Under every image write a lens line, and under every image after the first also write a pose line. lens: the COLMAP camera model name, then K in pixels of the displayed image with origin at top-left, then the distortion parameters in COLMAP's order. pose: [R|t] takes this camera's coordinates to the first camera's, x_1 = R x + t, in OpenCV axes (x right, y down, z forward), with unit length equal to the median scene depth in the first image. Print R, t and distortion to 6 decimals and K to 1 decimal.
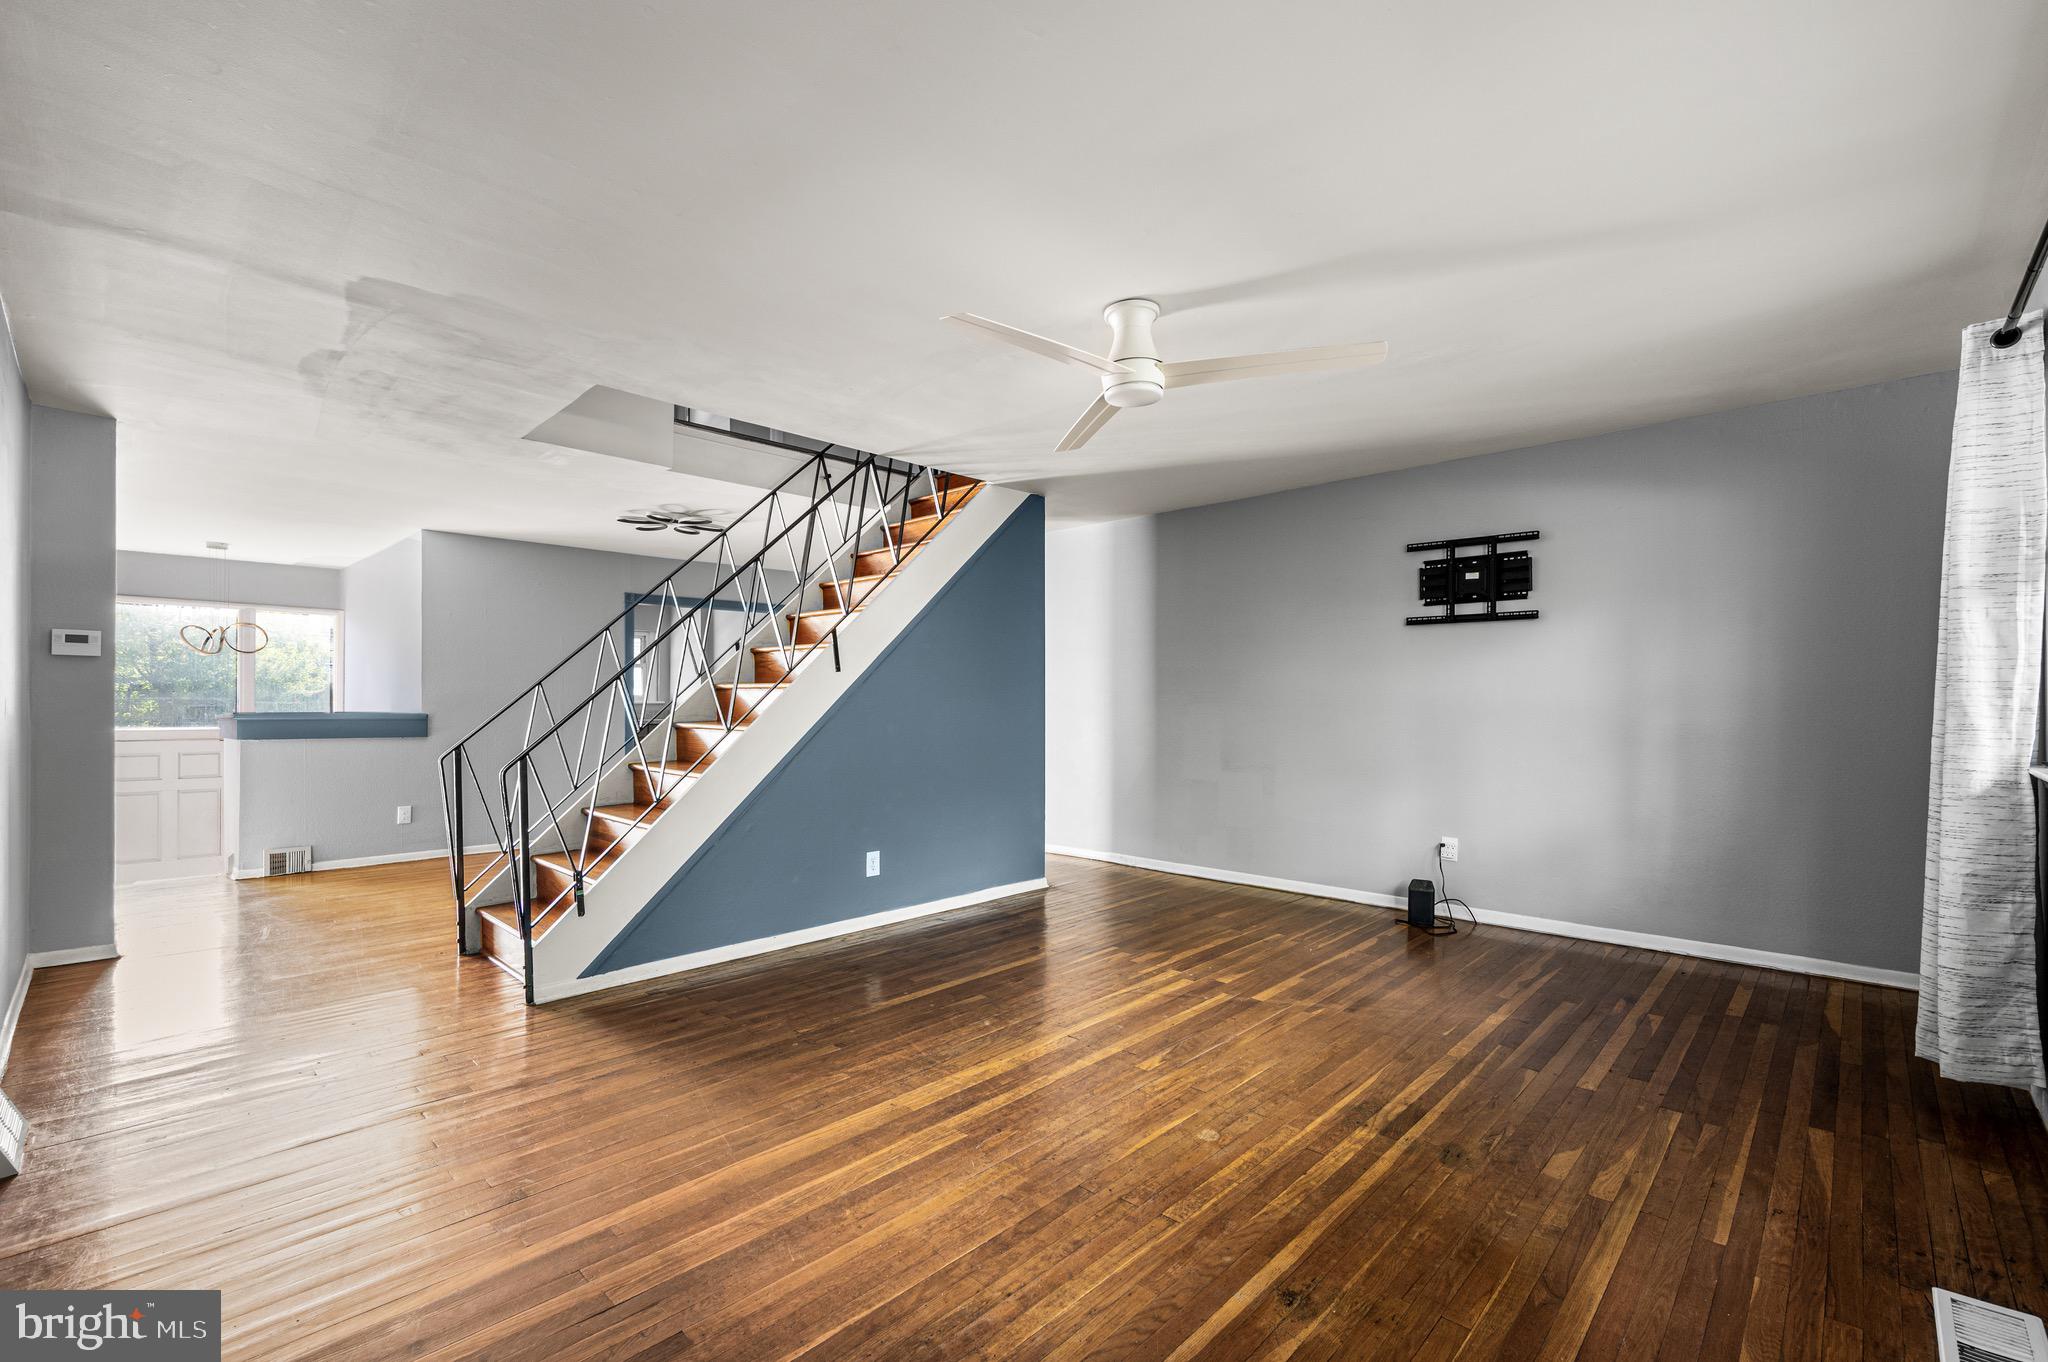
lens RADIAL K [[871.1, 0, 1021.4], [0, 871.1, 687.2], [0, 0, 1]] dist [-0.001542, -0.000769]
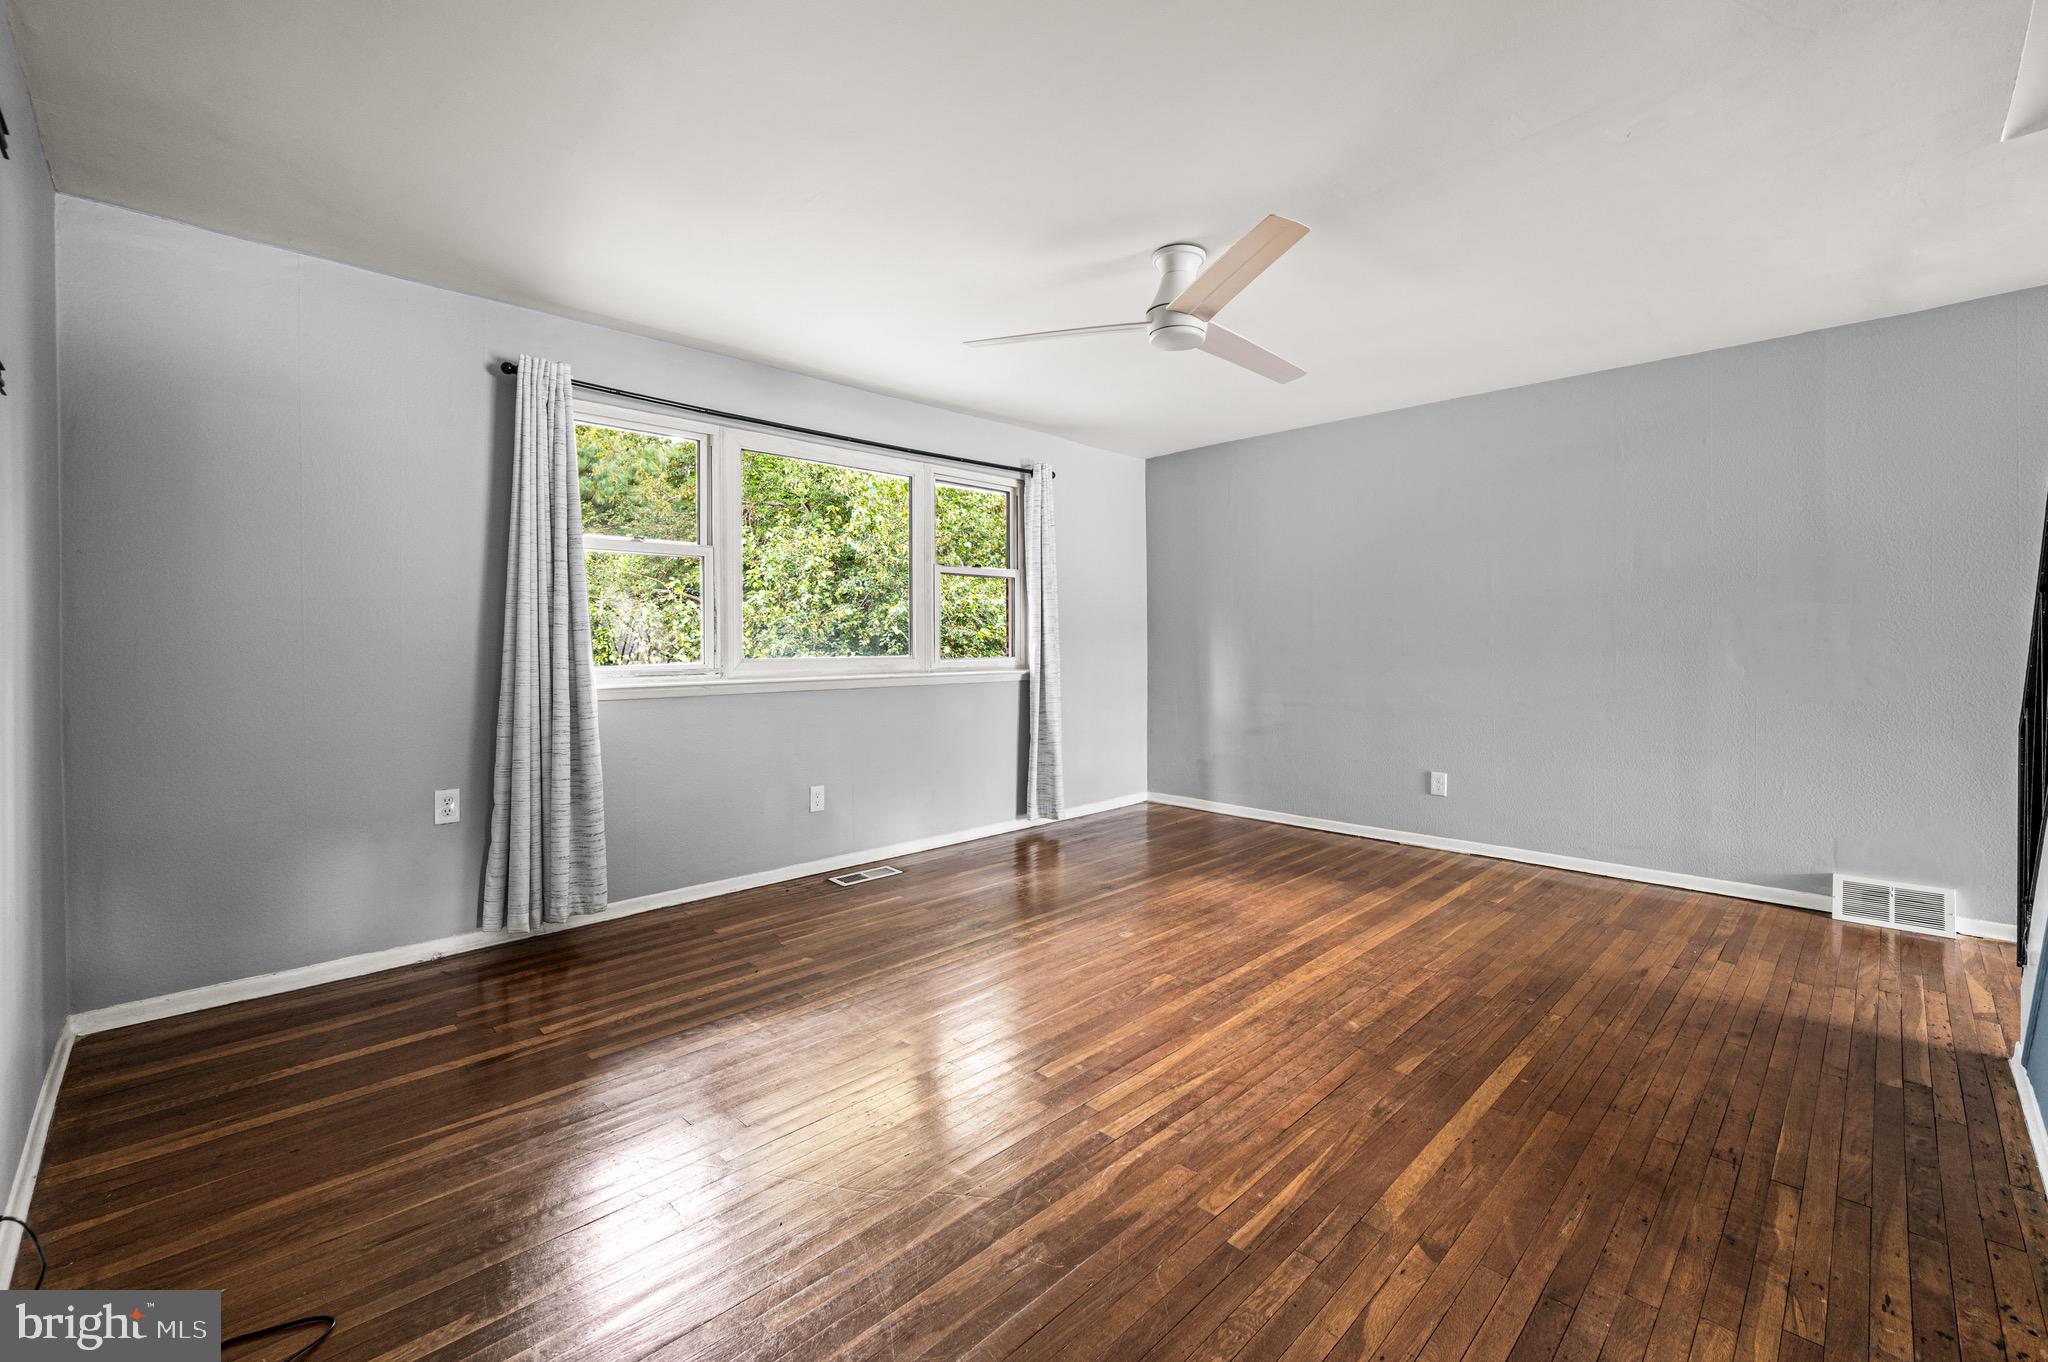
lens RADIAL K [[847.7, 0, 1059.3], [0, 847.7, 657.7], [0, 0, 1]] dist [-0.002855, -0.000211]
pose [[-0.999958, 0.004486, -0.008051, 0.232241], [0.004454, 0.999982, 0.004017, 0.023907], [0.008069, 0.003981, -0.999960, 1.681823]]
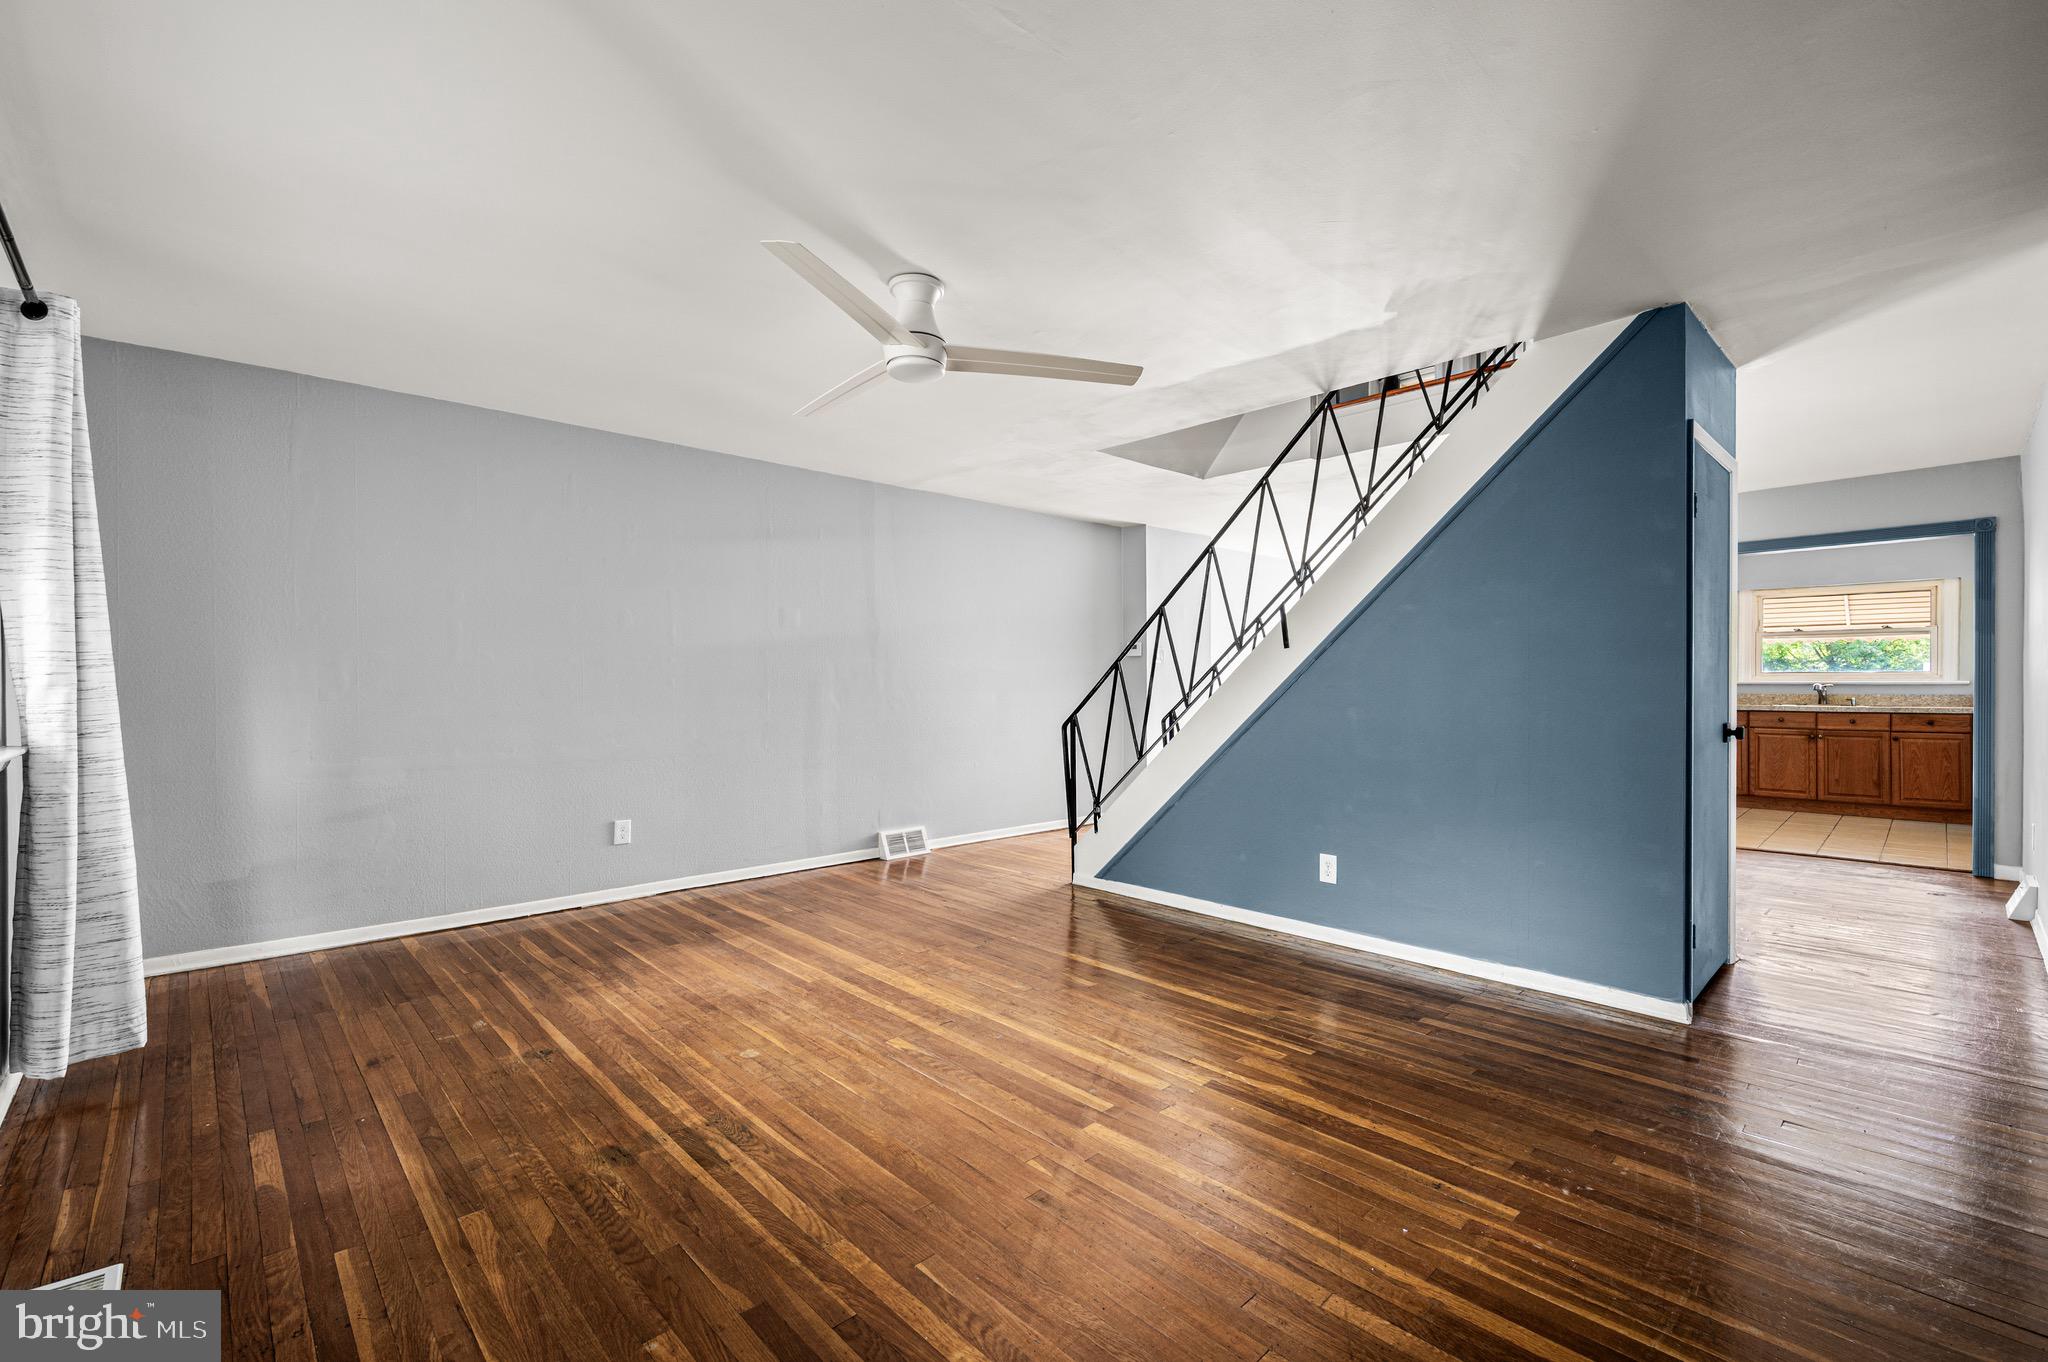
lens RADIAL K [[871.1, 0, 1021.4], [0, 871.1, 687.2], [0, 0, 1]] dist [-0.001542, -0.000769]
pose [[-0.042921, 0.006948, -0.999054, 0.934521], [0.017354, 0.999830, 0.006208, 0.016127], [0.998928, -0.017071, -0.043034, 0.977098]]
